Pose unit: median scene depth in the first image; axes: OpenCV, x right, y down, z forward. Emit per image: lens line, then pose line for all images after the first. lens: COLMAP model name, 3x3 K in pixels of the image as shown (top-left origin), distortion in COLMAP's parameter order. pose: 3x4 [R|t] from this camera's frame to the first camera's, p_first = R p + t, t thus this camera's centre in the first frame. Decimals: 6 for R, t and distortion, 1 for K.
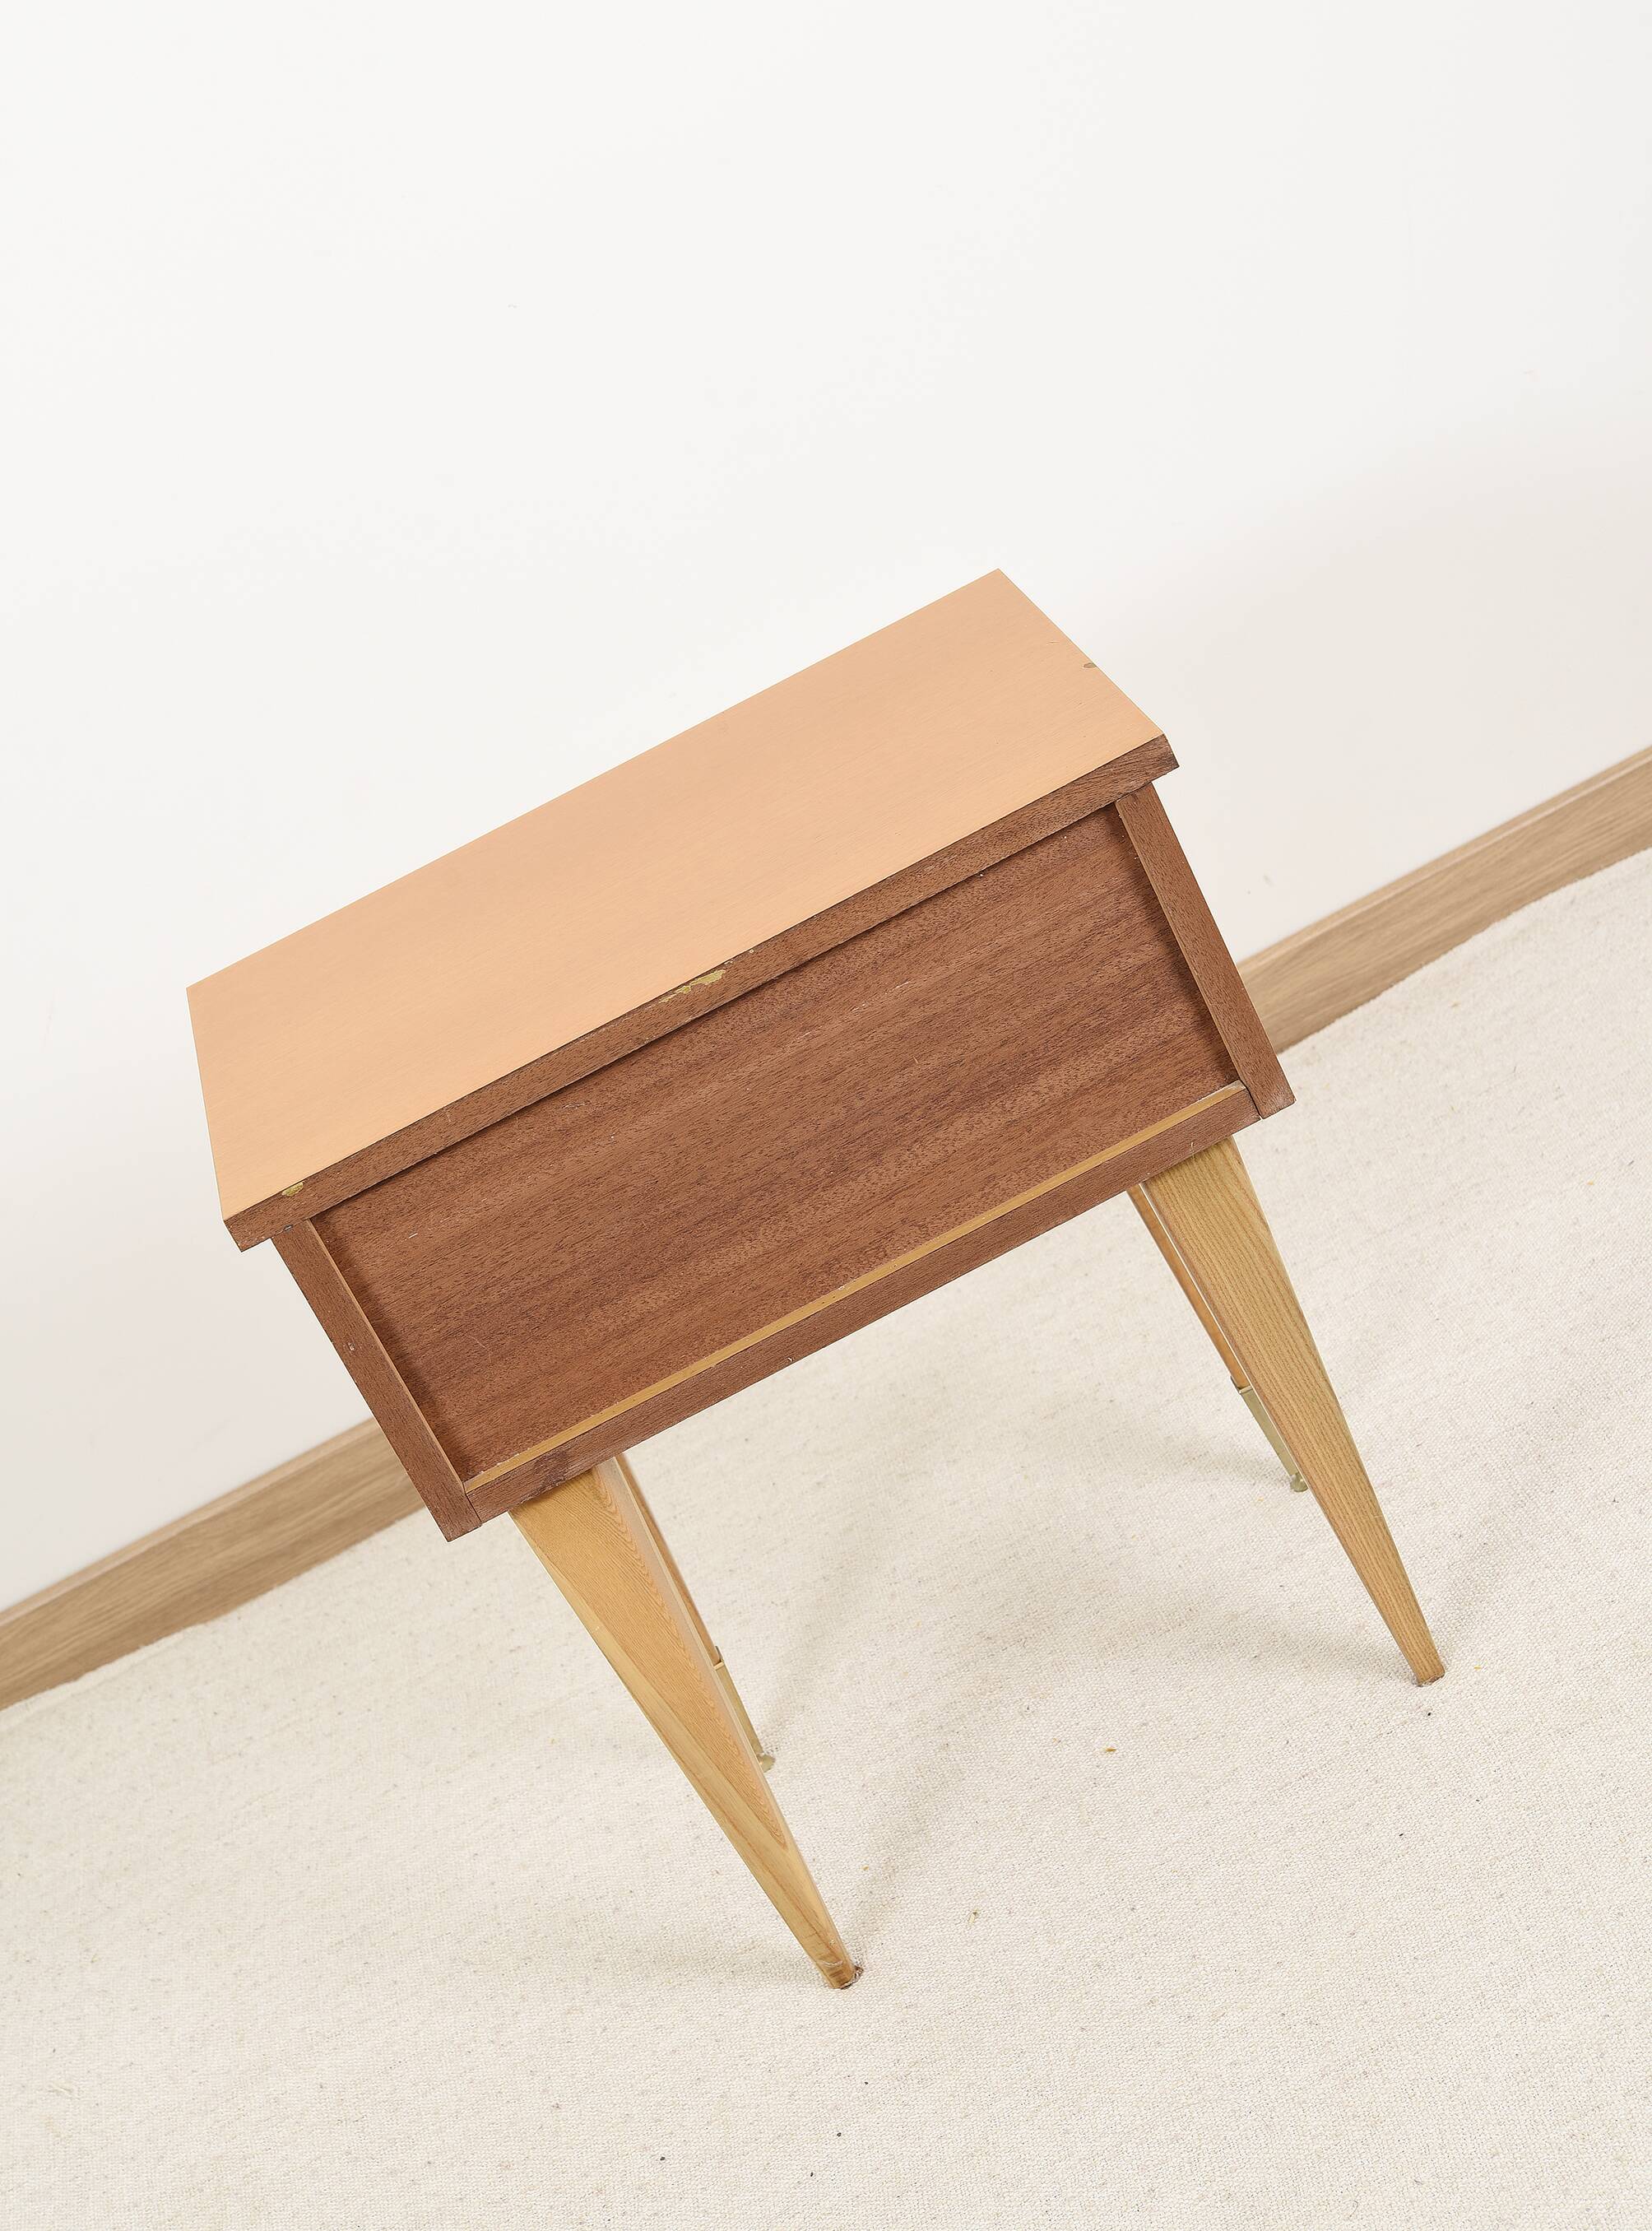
lens RADIAL K [[4176.2, 0, 820.0], [0, 4176.2, 1110.8], [0, 0, 1]] dist [0.045936, 0.000000]
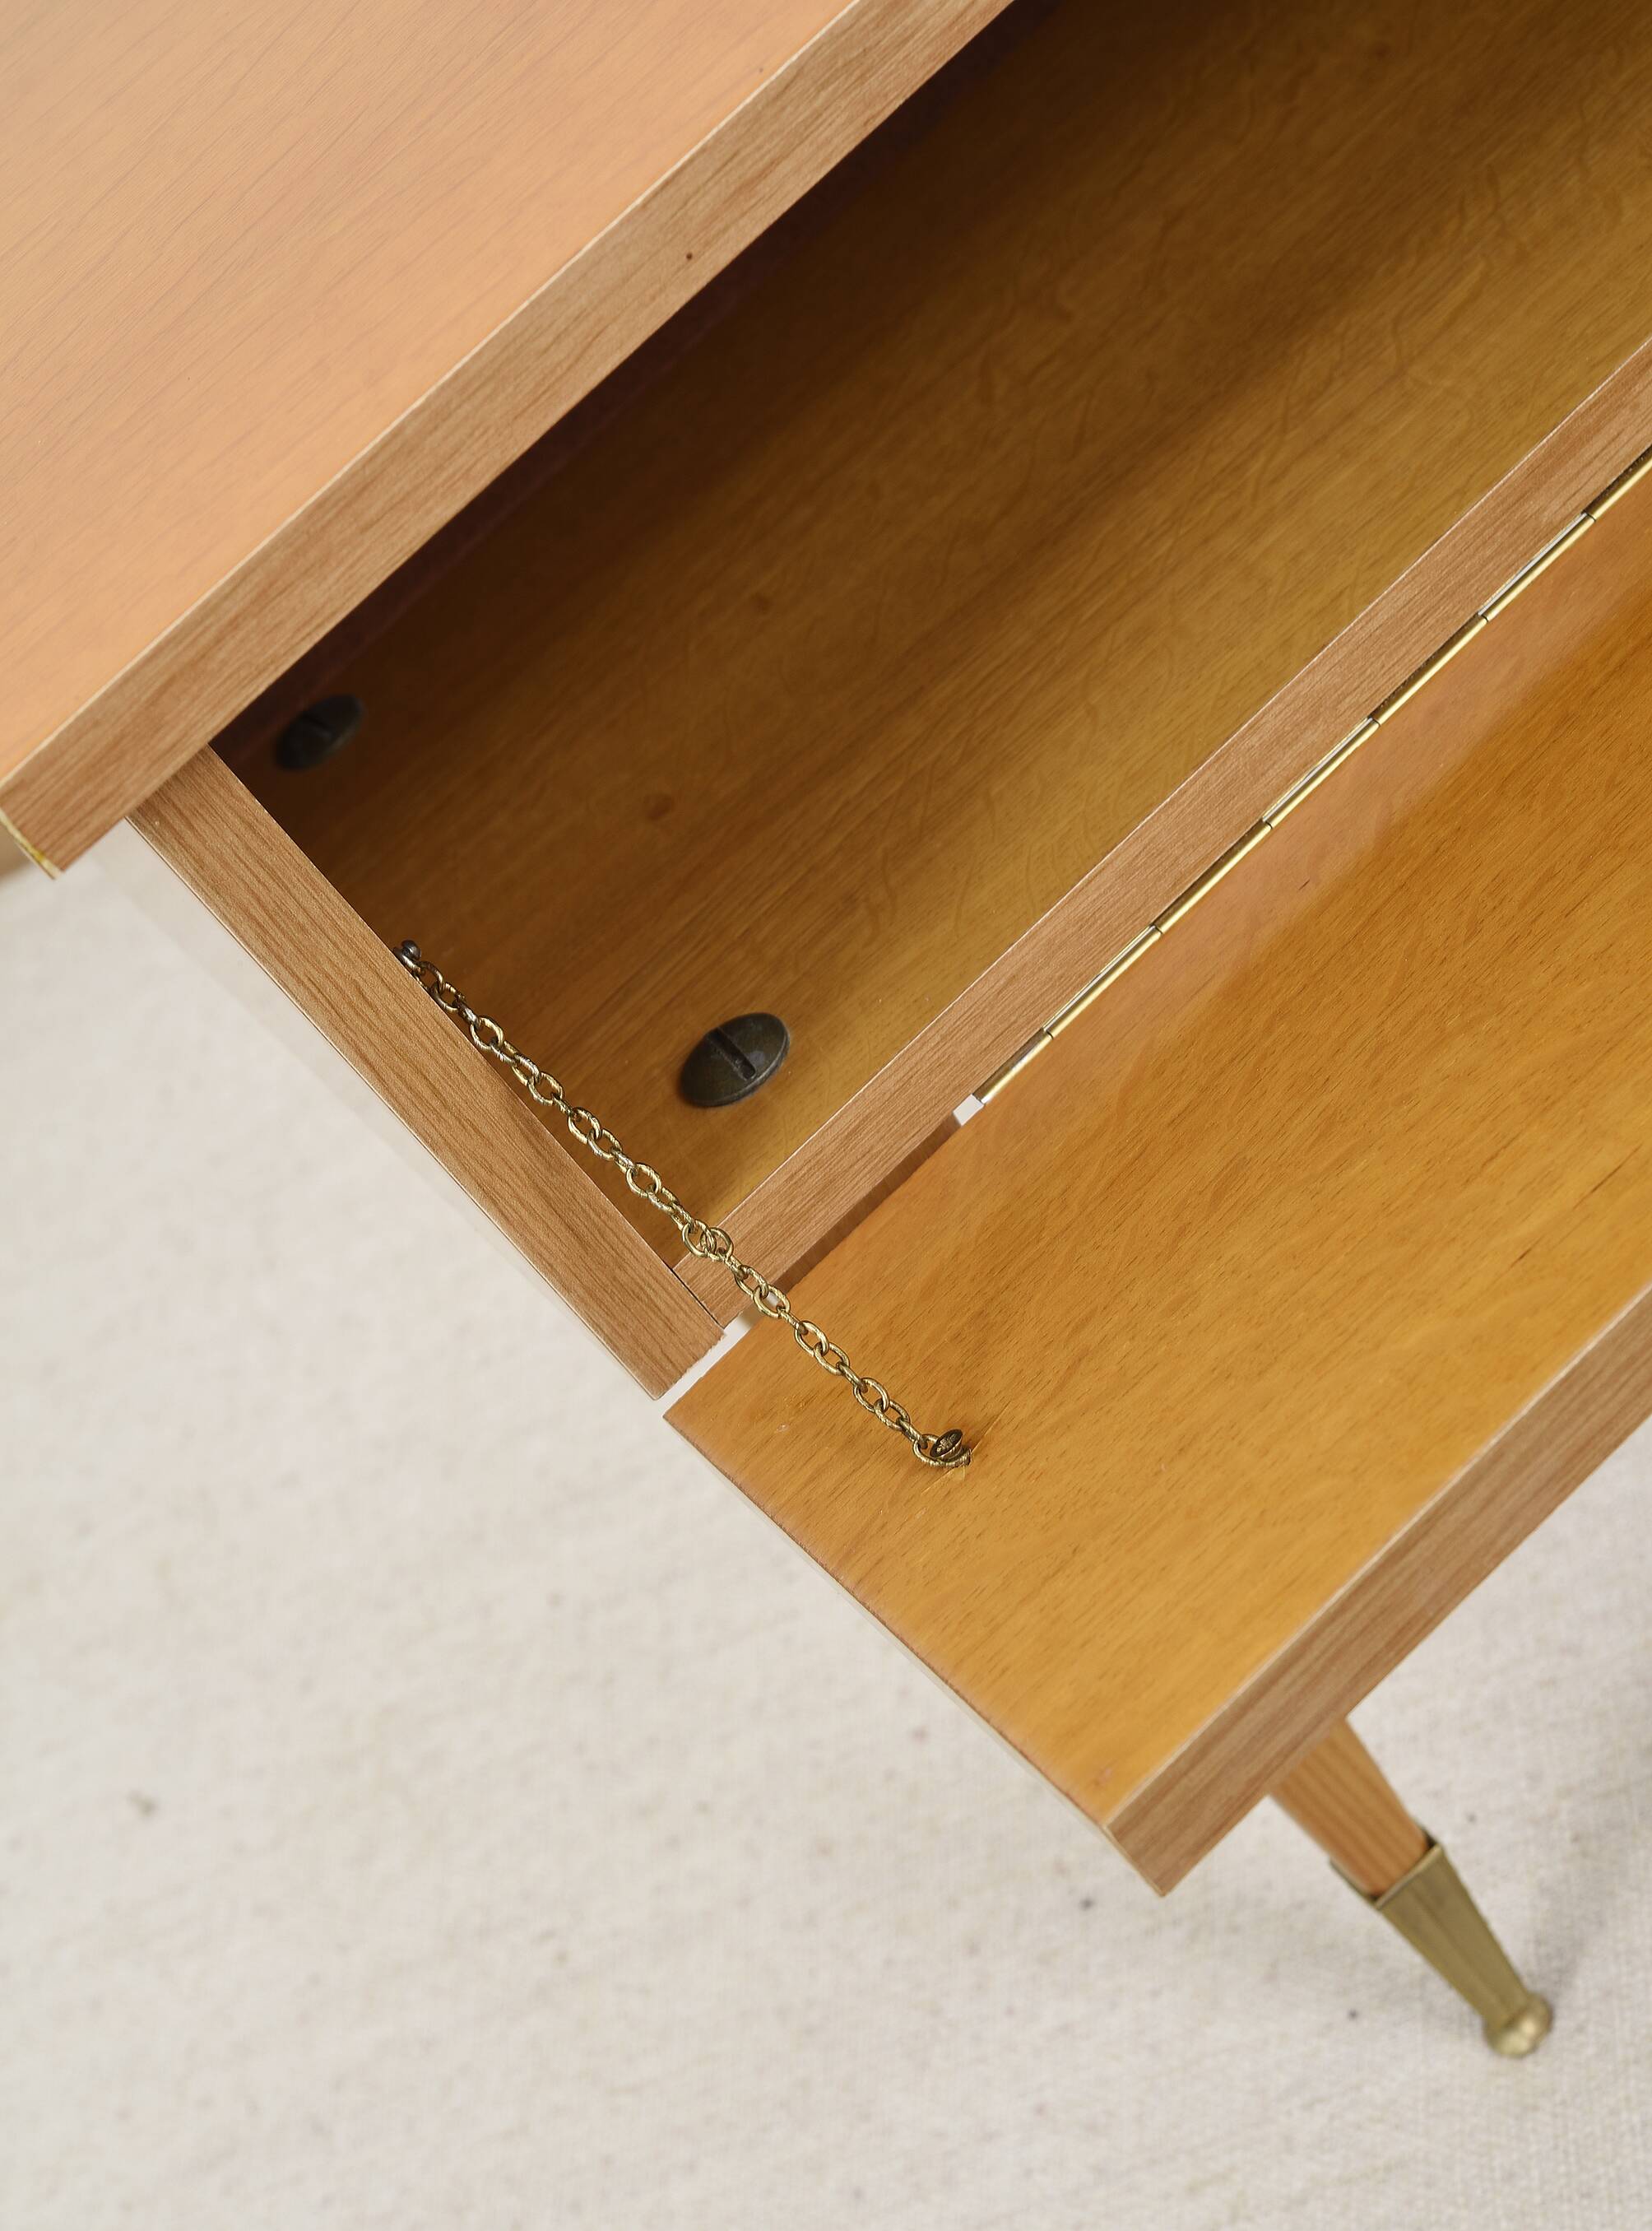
lens RADIAL K [[4176.2, 0, 846.1], [0, 4176.2, 1182.3], [0, 0, 1]] dist [0.045936, 0.000000]
pose [[0.982355, 0.022087, -0.185716, 0.021807], [0.043471, 0.938840, 0.341598, -0.013778], [0.181903, -0.343644, 0.921315, 0.405141]]
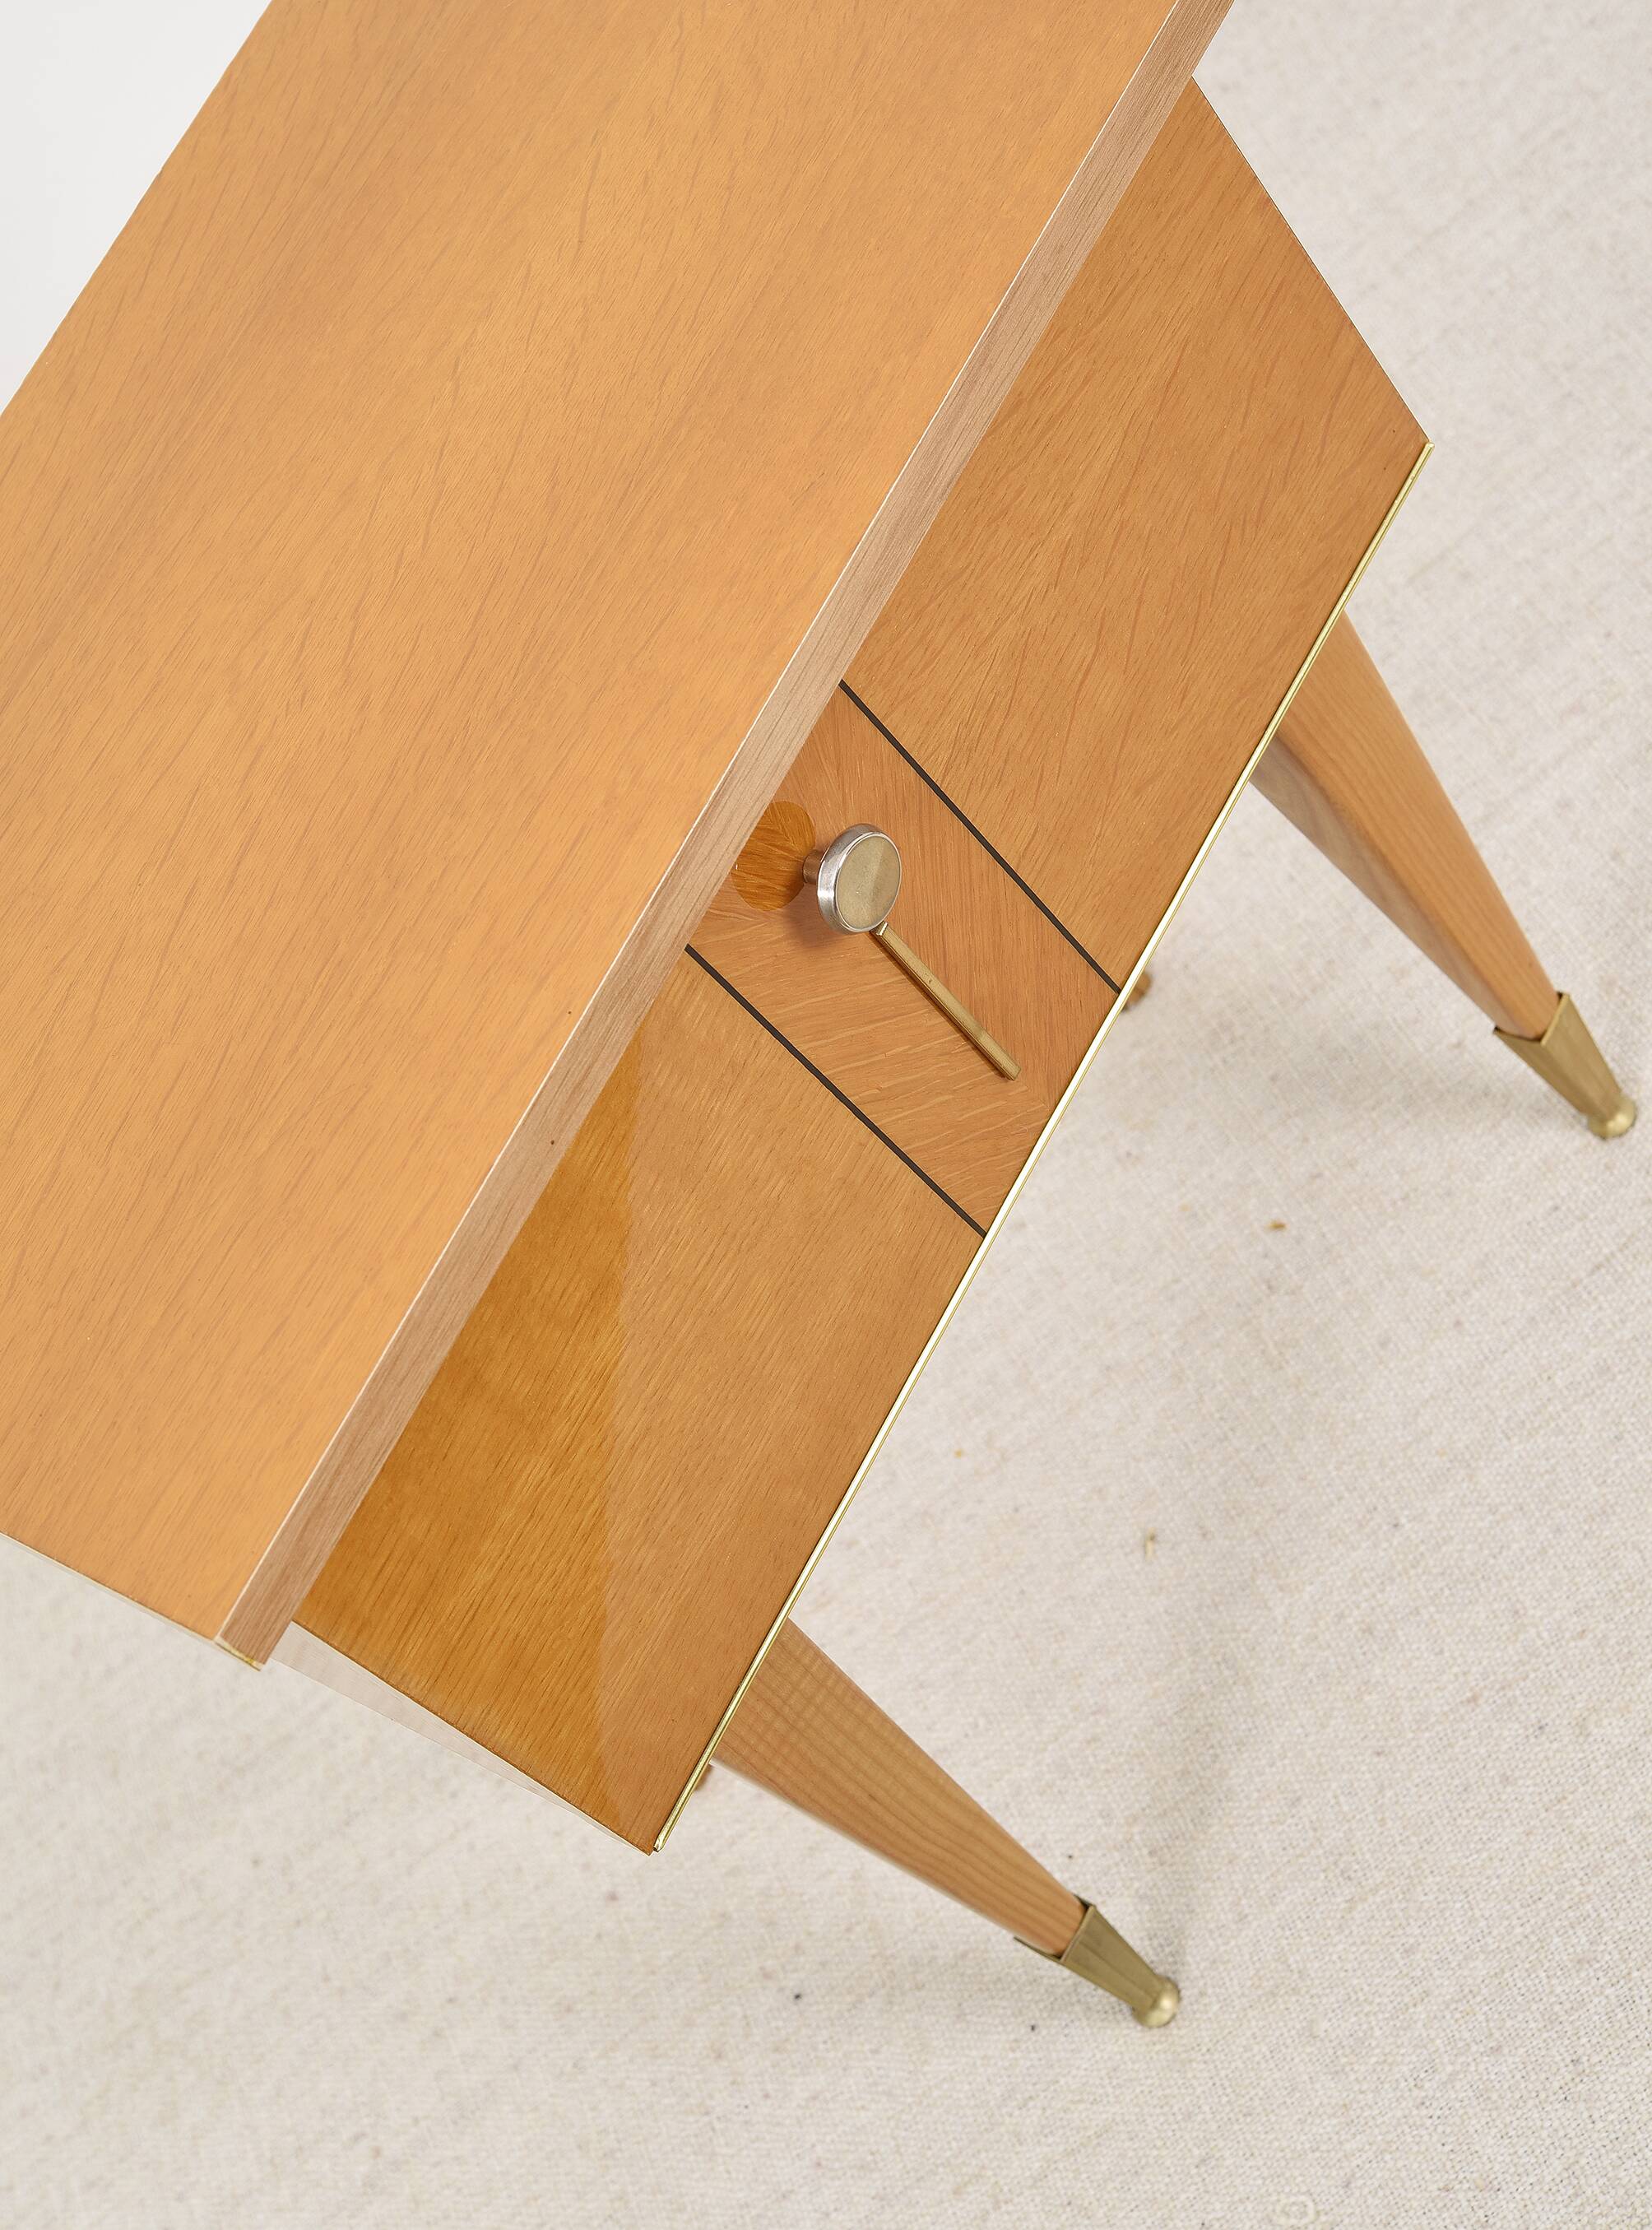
lens RADIAL K [[4162.6, 0, 821.3], [0, 4162.6, 1016.4], [0, 0, 1]] dist [0.051995, 0.000000]
pose [[0.971860, -0.228470, 0.057357, -0.027425], [0.190138, 0.904587, 0.381536, -0.121960], [-0.139054, -0.359894, 0.922573, 0.314832]]
